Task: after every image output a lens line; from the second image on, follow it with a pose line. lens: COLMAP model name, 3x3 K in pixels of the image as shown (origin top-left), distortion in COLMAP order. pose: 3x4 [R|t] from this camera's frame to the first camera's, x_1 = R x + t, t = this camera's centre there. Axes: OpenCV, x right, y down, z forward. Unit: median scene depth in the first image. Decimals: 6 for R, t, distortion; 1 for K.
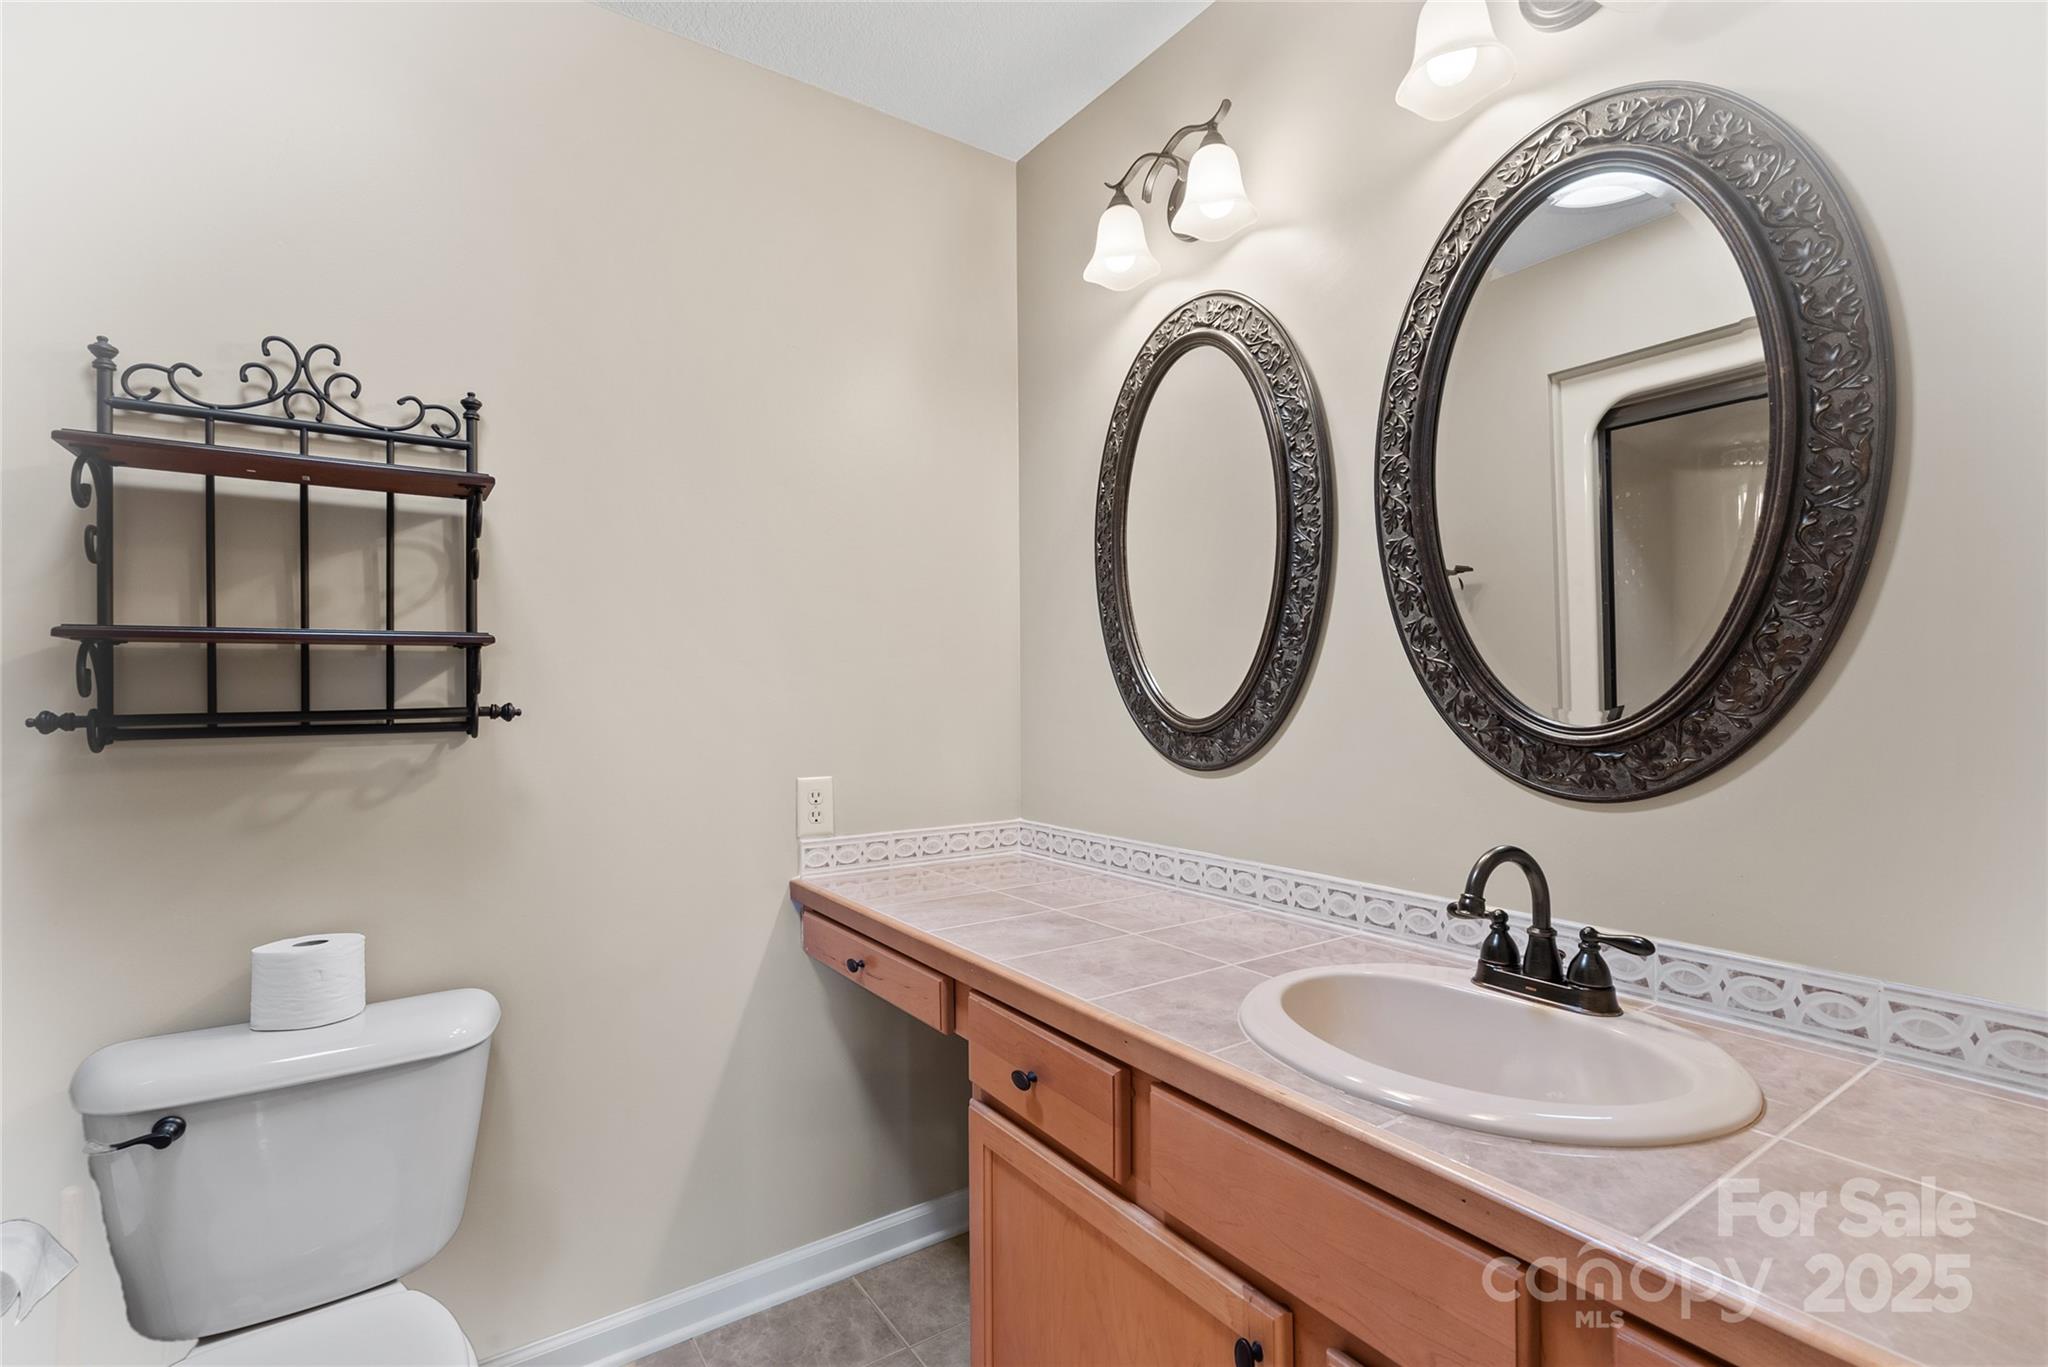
lens RADIAL K [[936.7, 0, 1024.7], [0, 936.7, 693.8], [0, 0, 1]] dist [-0.010902, 0.000338]
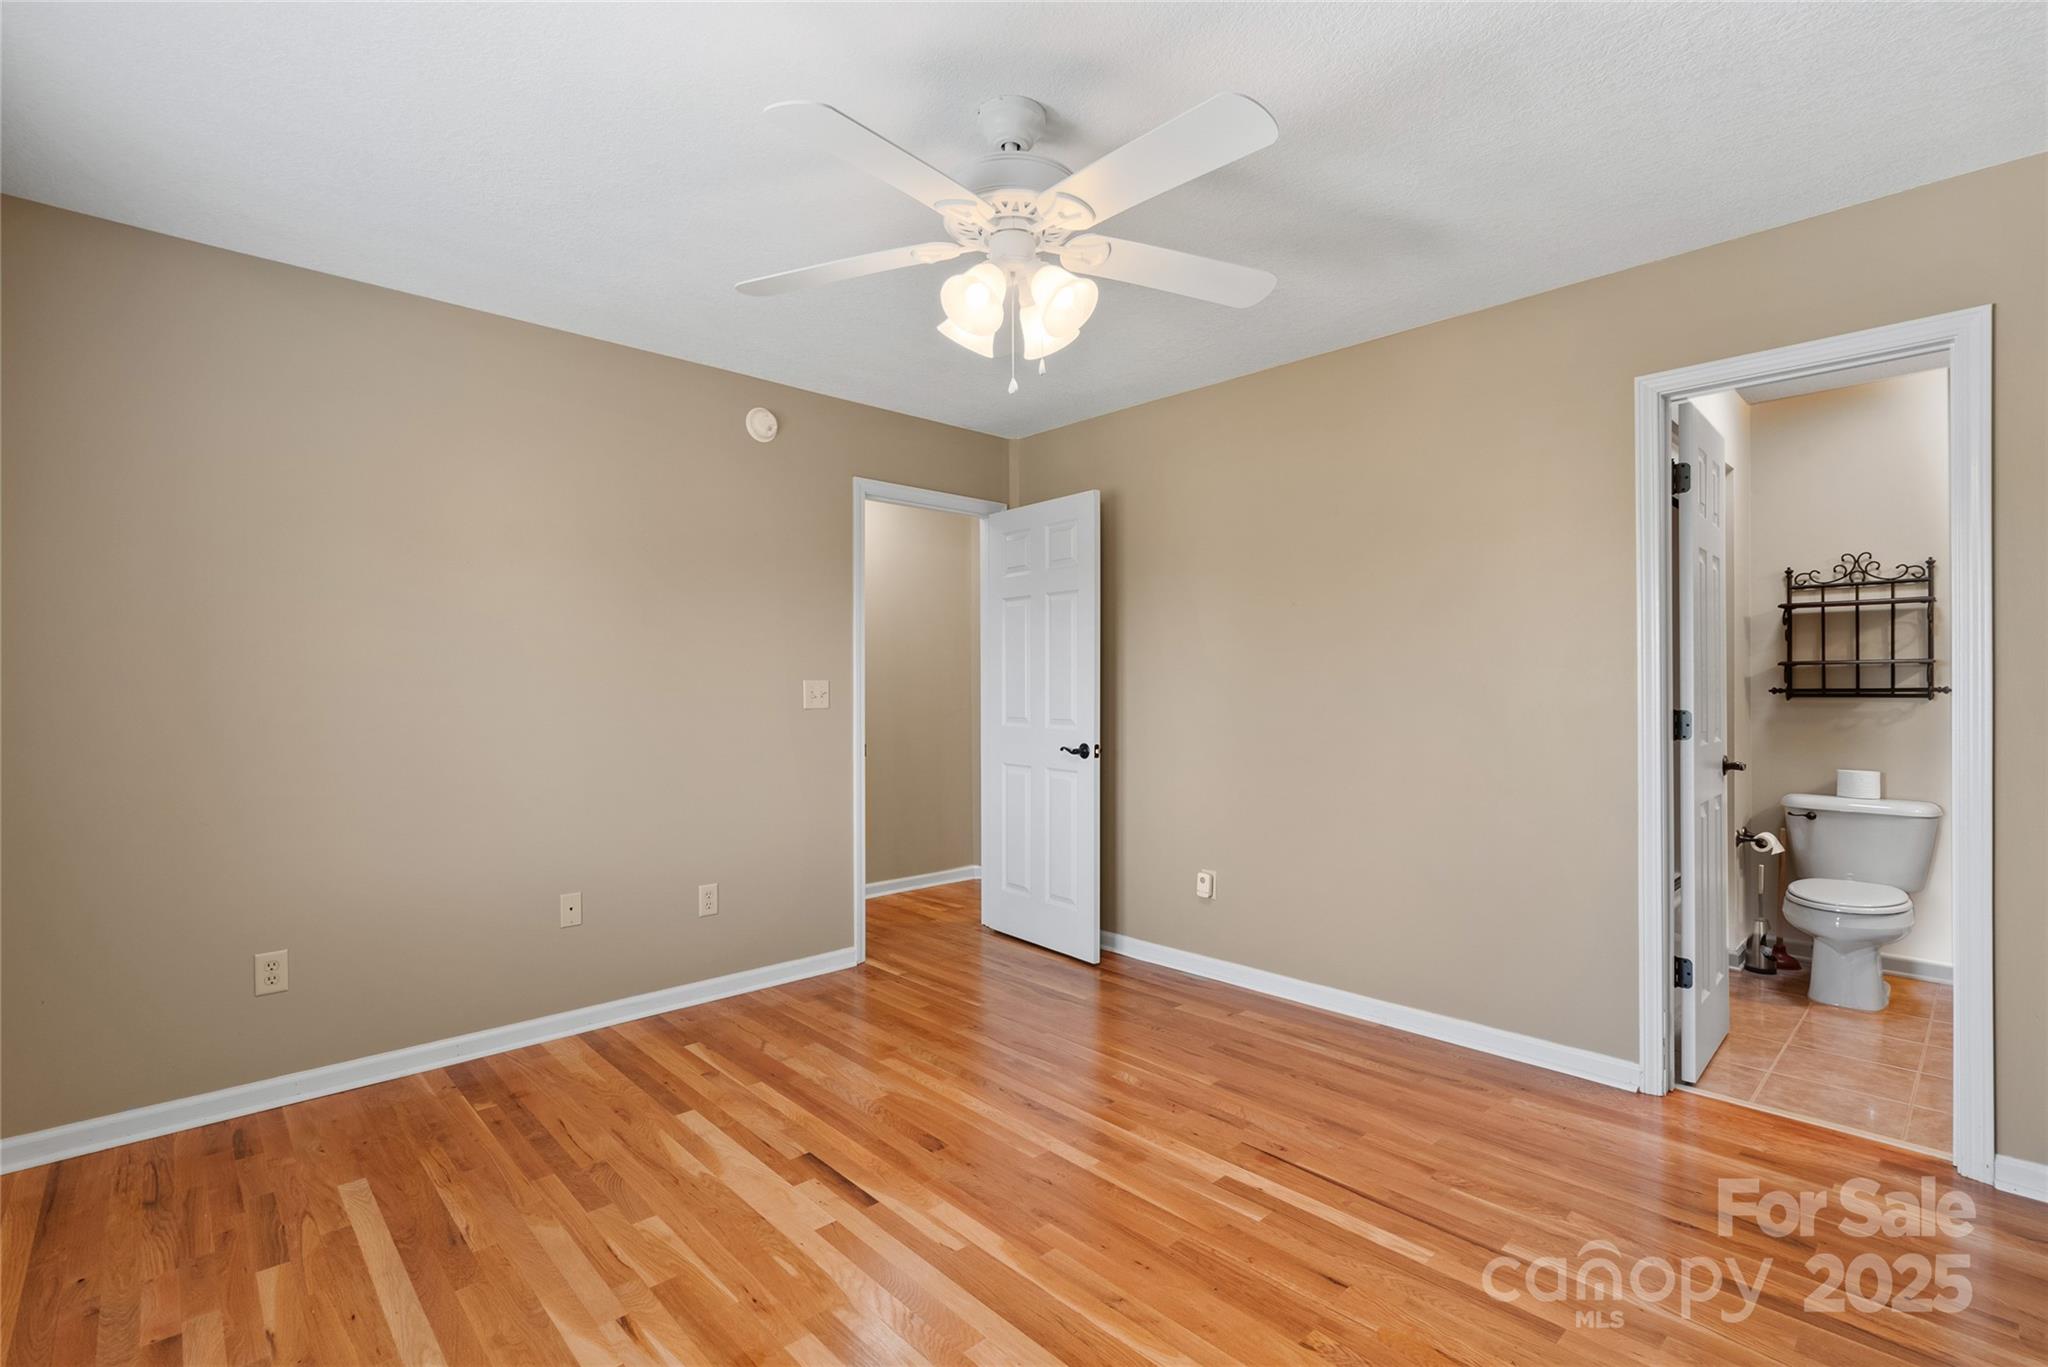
lens RADIAL K [[936.7, 0, 1022.6], [0, 936.7, 681.4], [0, 0, 1]] dist [-0.010902, 0.000338]
pose [[0.151531, 0.013097, -0.988366, 1.541914], [0.010967, 0.999828, 0.014931, -0.069421], [0.988392, -0.013102, 0.151361, -1.826833]]
